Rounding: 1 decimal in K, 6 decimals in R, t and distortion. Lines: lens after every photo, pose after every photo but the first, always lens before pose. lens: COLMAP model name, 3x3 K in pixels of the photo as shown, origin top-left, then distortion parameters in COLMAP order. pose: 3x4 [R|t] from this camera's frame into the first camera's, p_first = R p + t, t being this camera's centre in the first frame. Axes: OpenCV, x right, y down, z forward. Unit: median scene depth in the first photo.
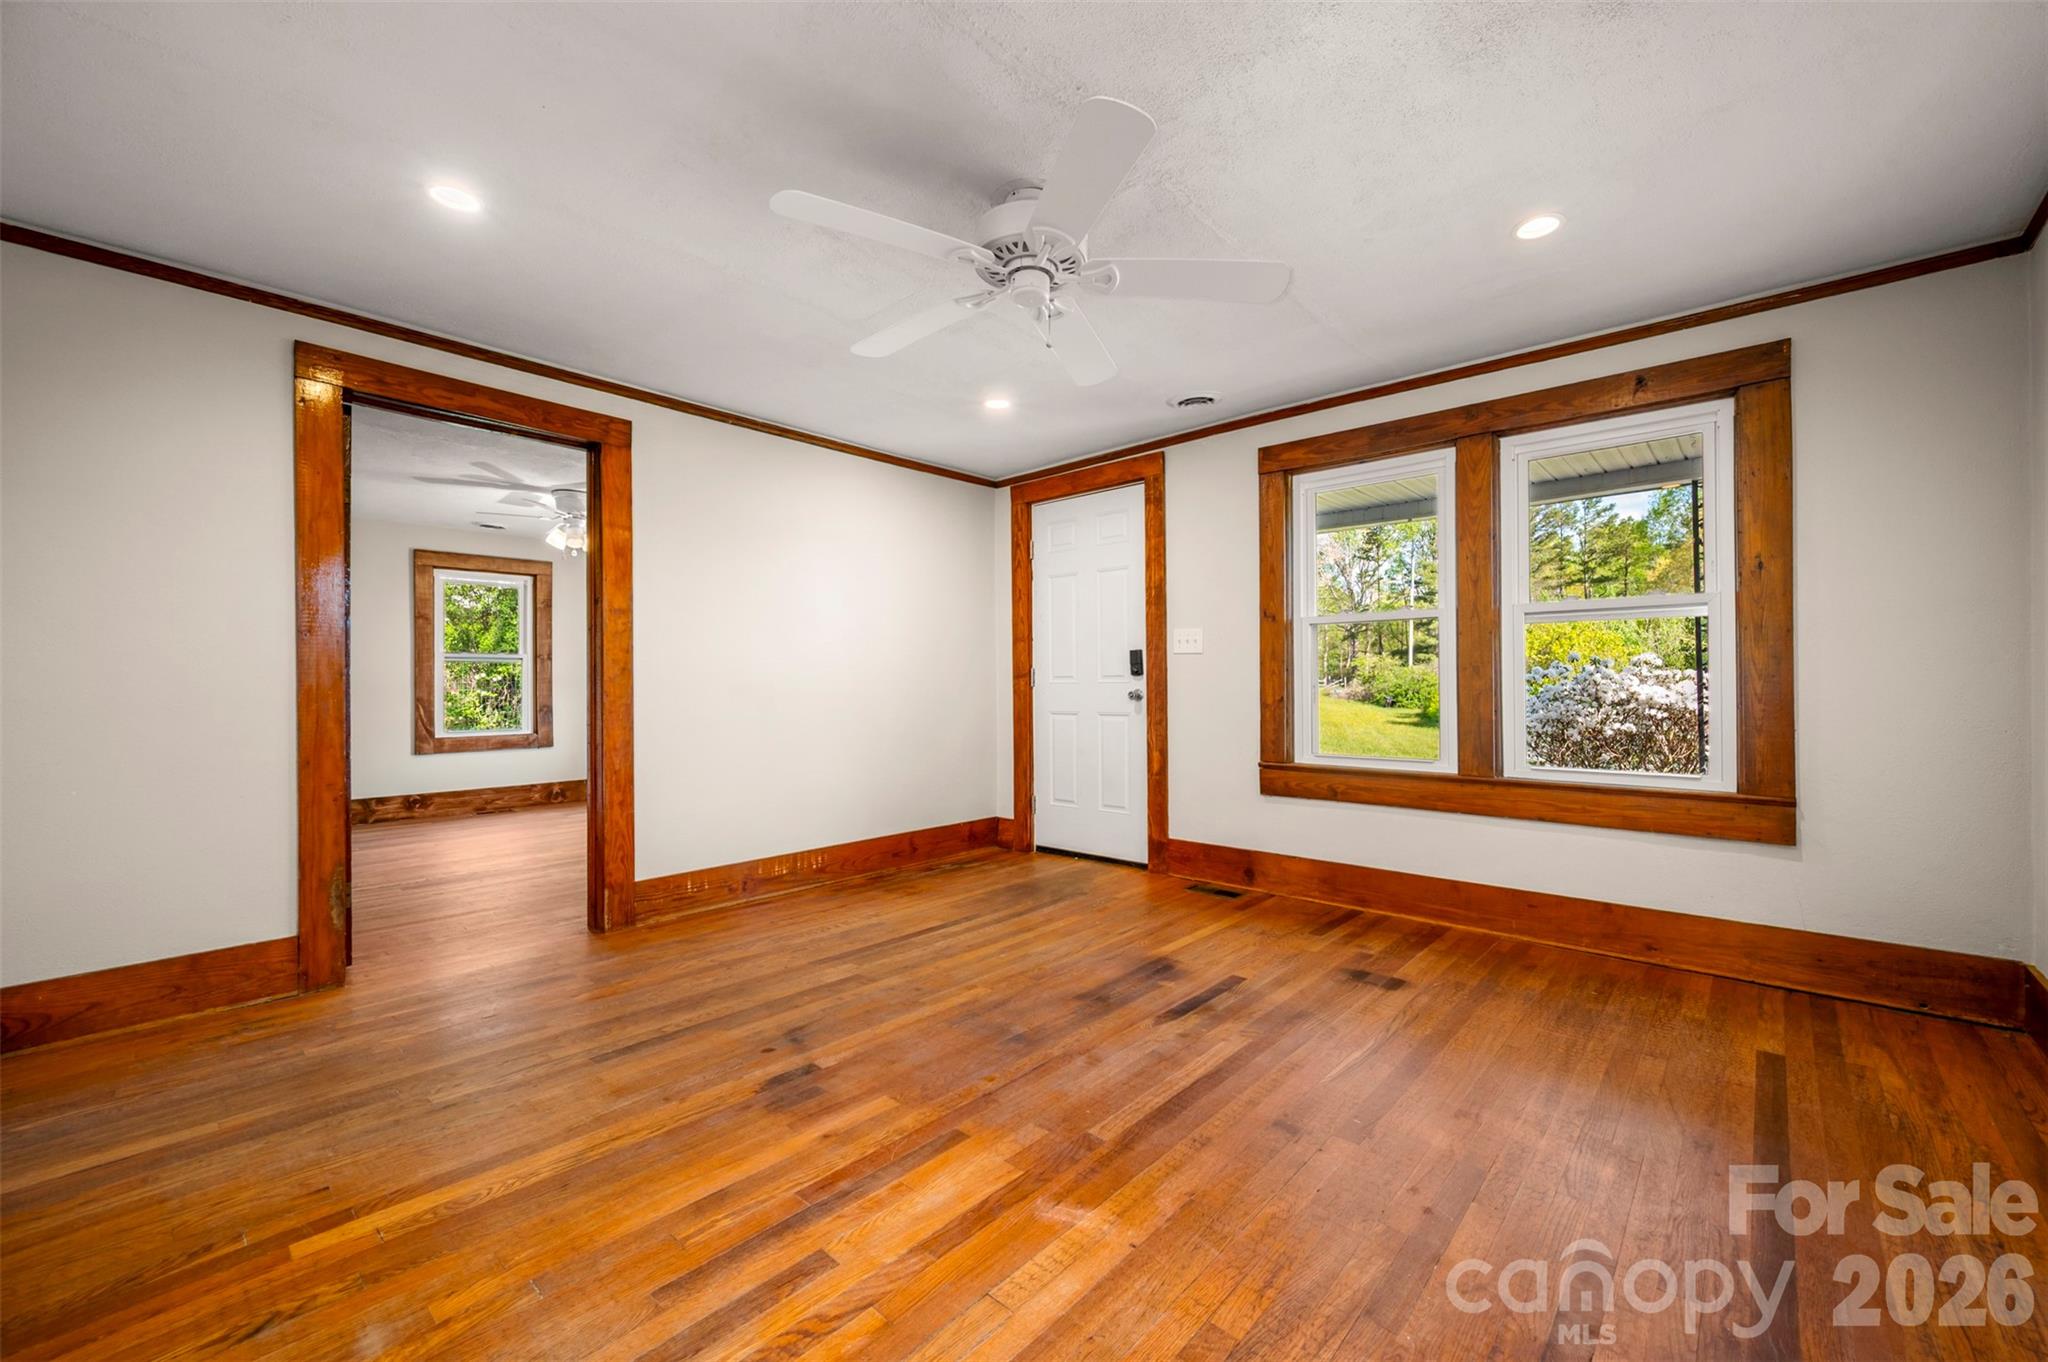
lens RADIAL K [[814.4, 0, 1029.5], [0, 814.4, 686.7], [0, 0, 1]] dist [-0.000502, -0.000307]
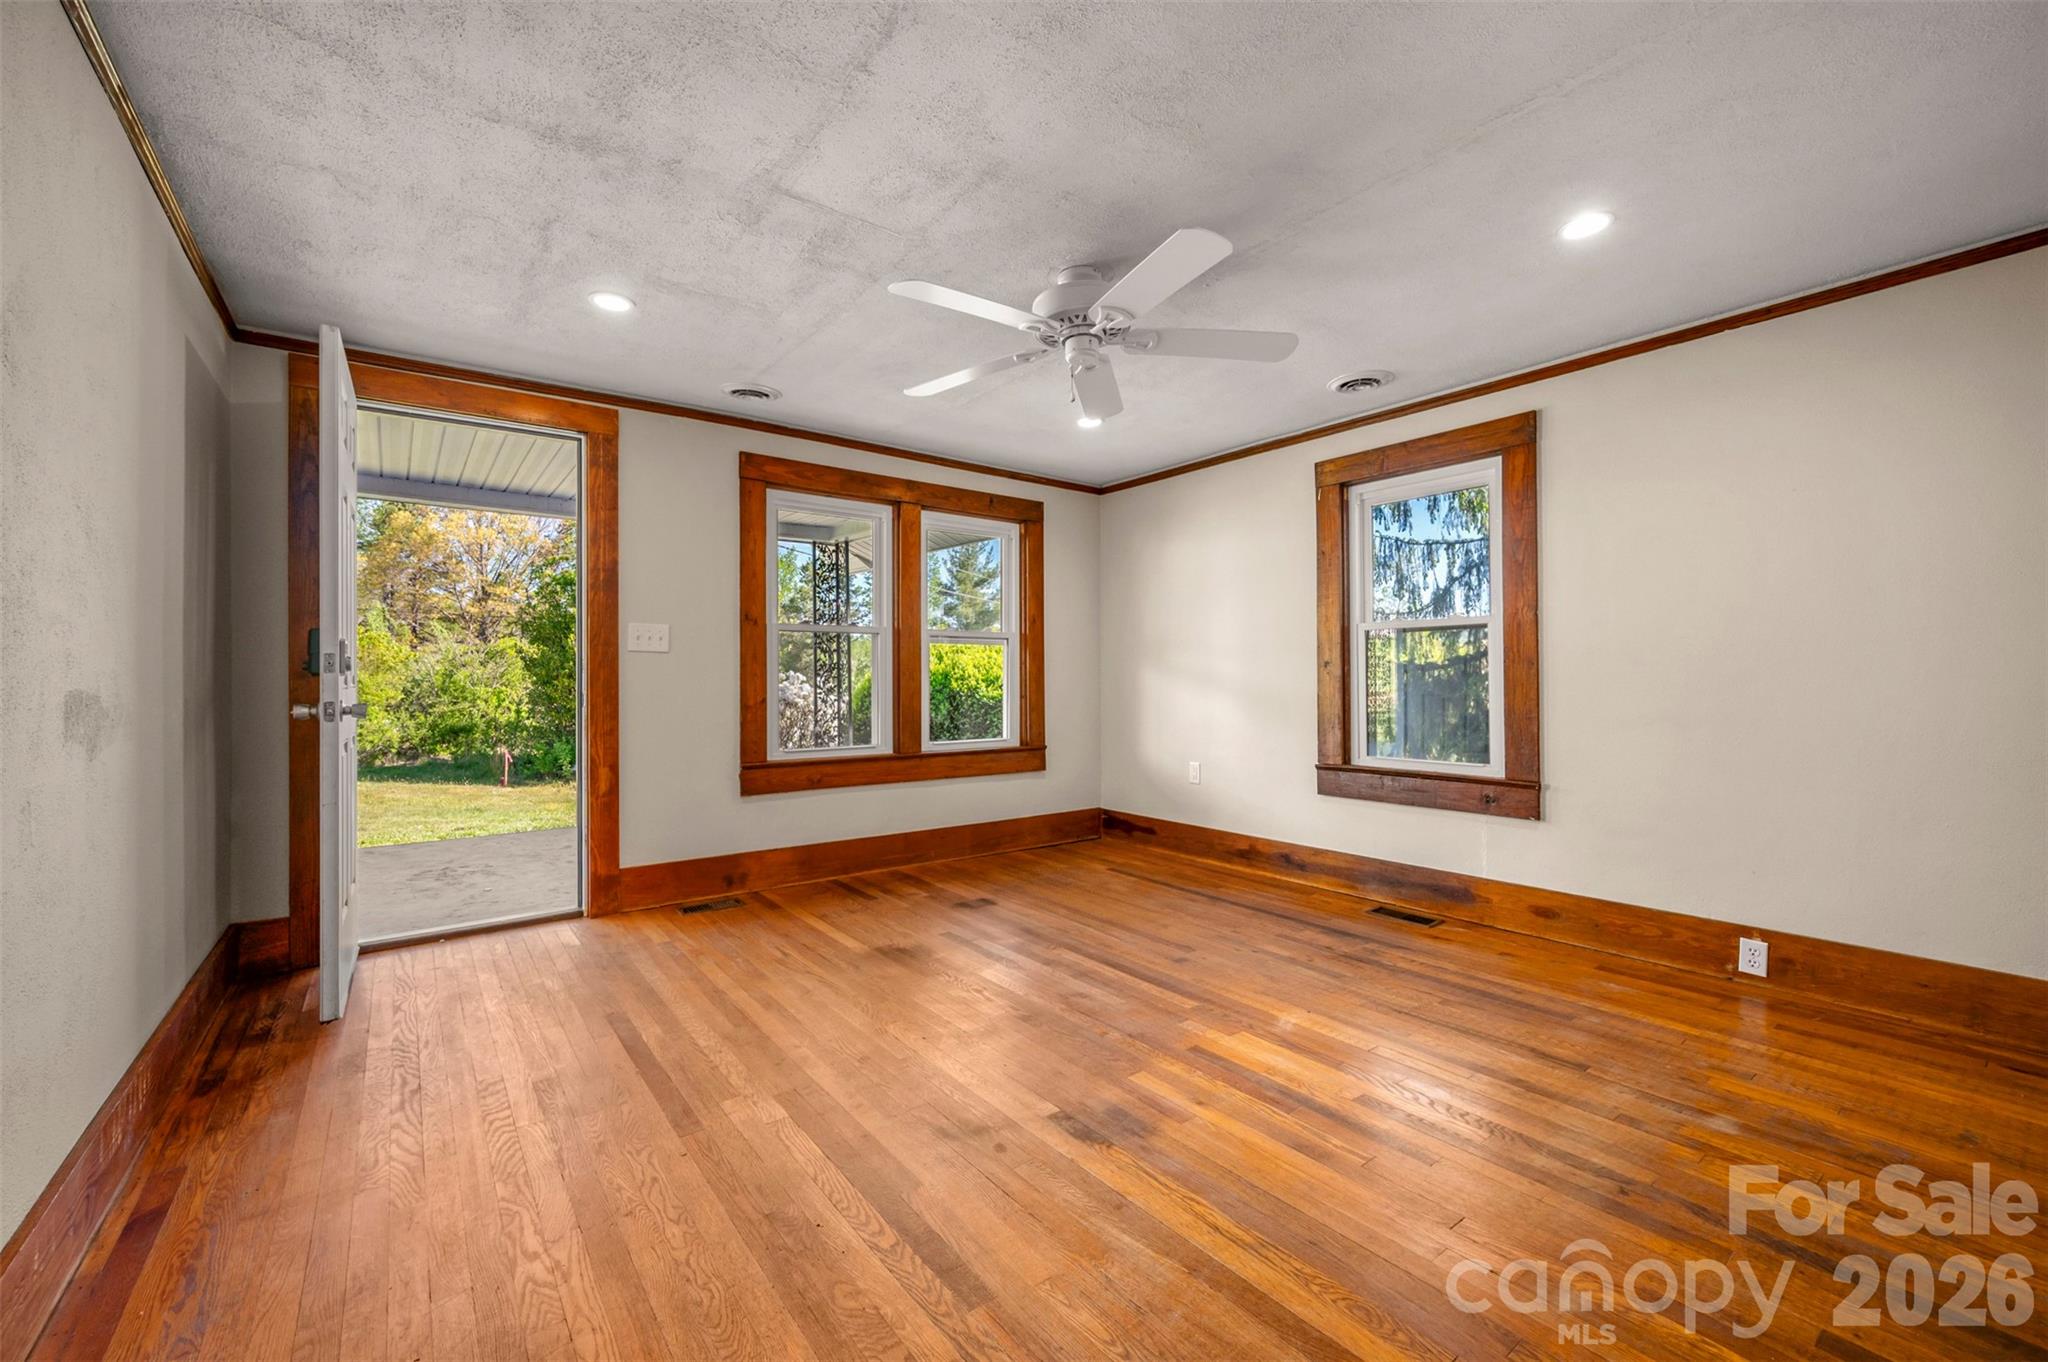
lens RADIAL K [[814.4, 0, 1014.5], [0, 814.4, 679.0], [0, 0, 1]] dist [-0.000502, -0.000307]
pose [[0.197286, 0.002033, 0.980344, -0.951220], [0.003248, 0.999991, -0.002727, -0.012609], [-0.980341, 0.003722, 0.197278, 0.708221]]
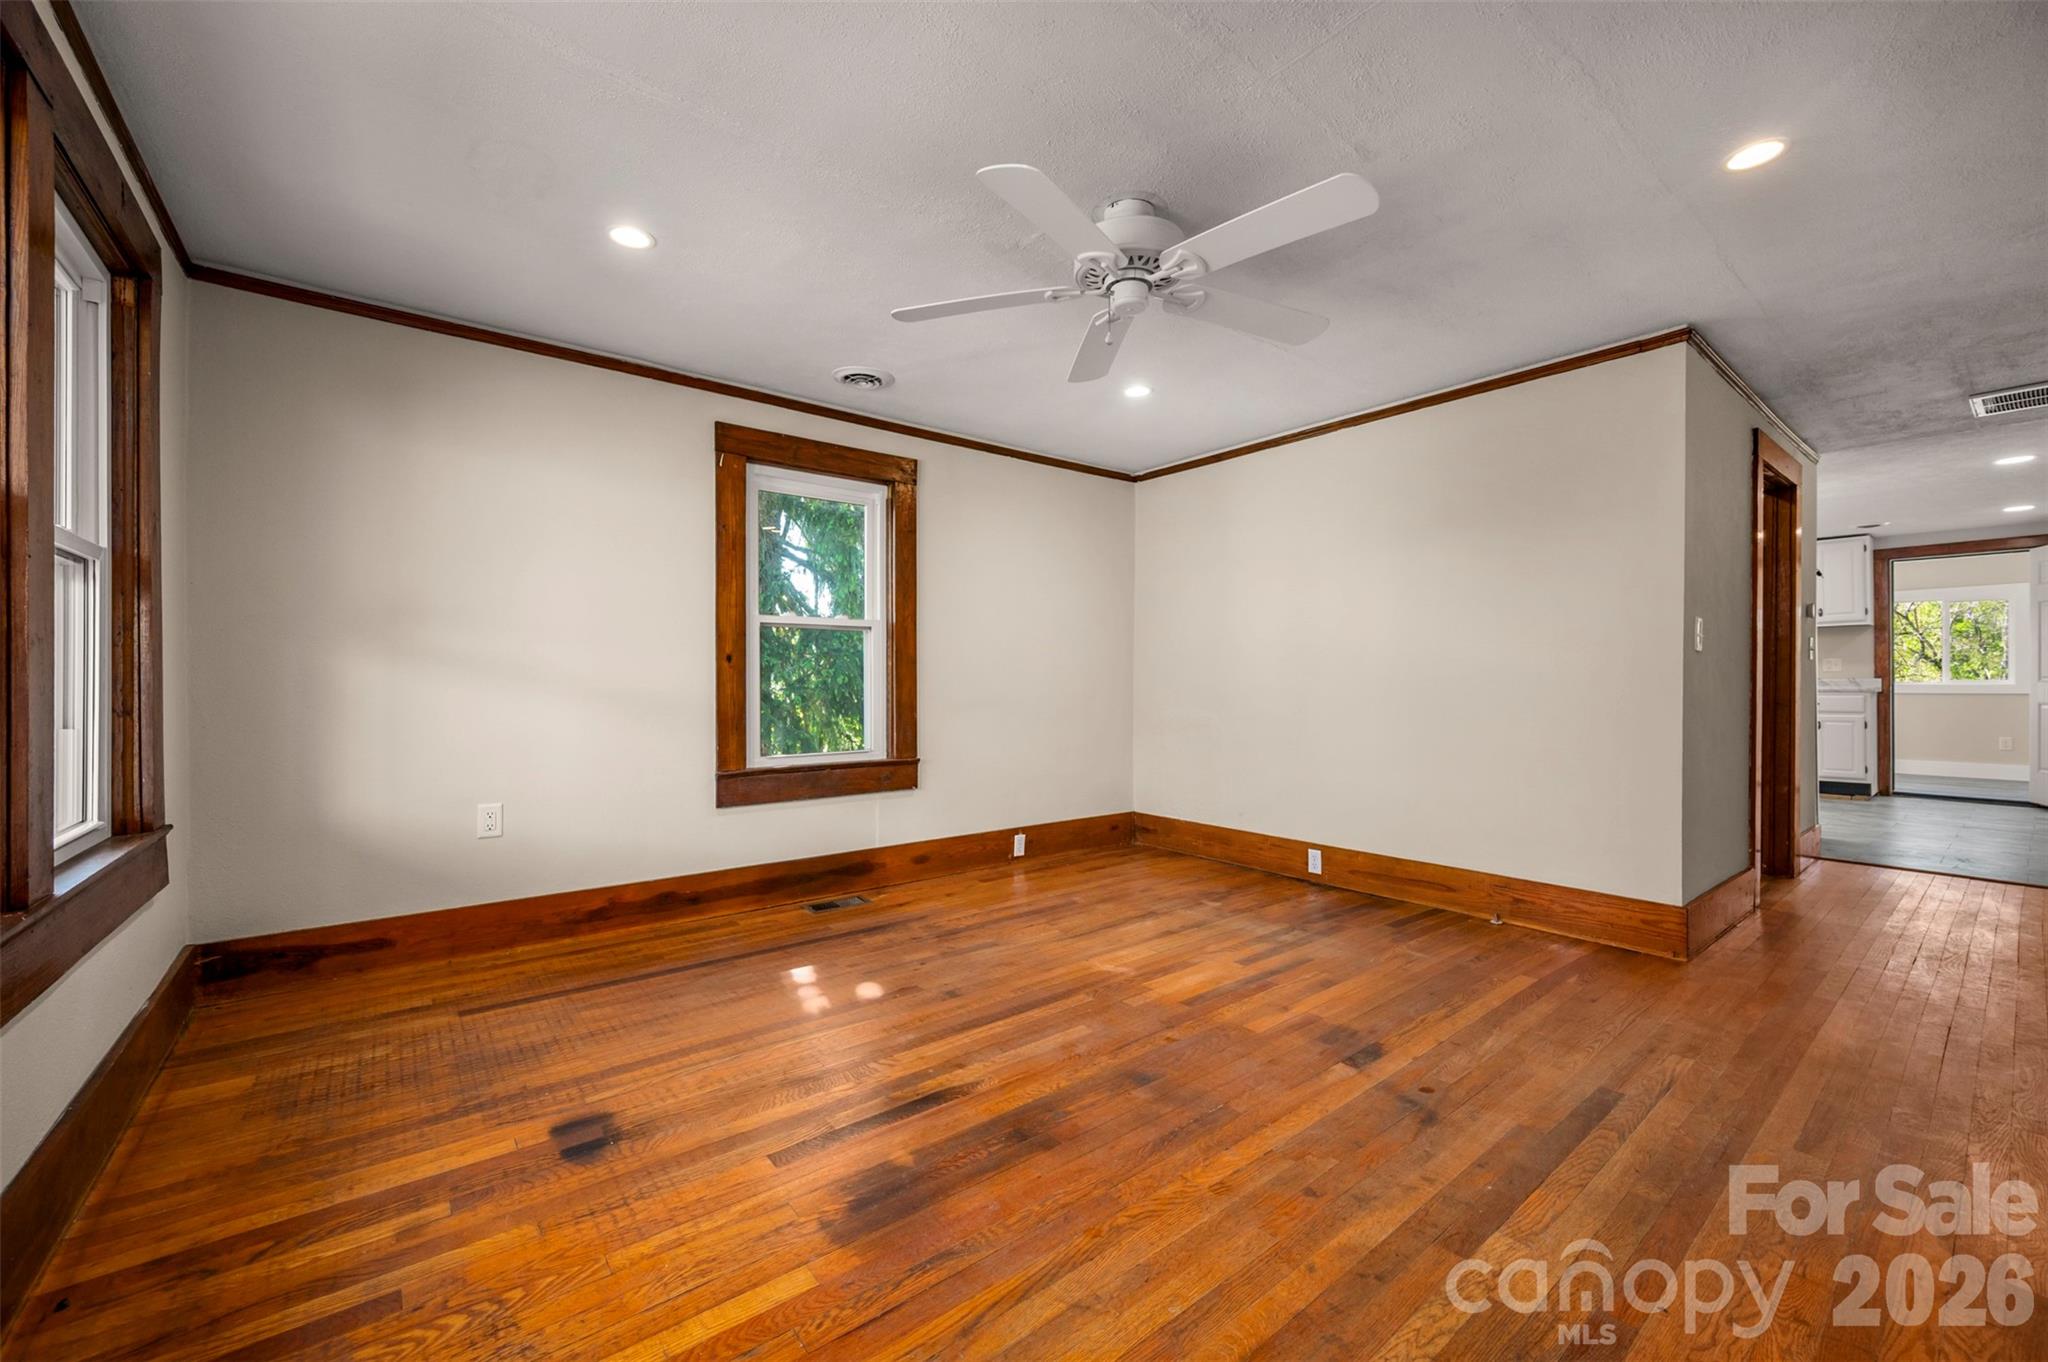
lens RADIAL K [[814.4, 0, 1018.6], [0, 814.4, 683.6], [0, 0, 1]] dist [-0.000502, -0.000307]
pose [[-0.985187, 0.001523, 0.171474, -0.029327], [0.002425, 0.999984, 0.005051, -0.004498], [-0.171464, 0.005392, -0.985176, 1.677321]]
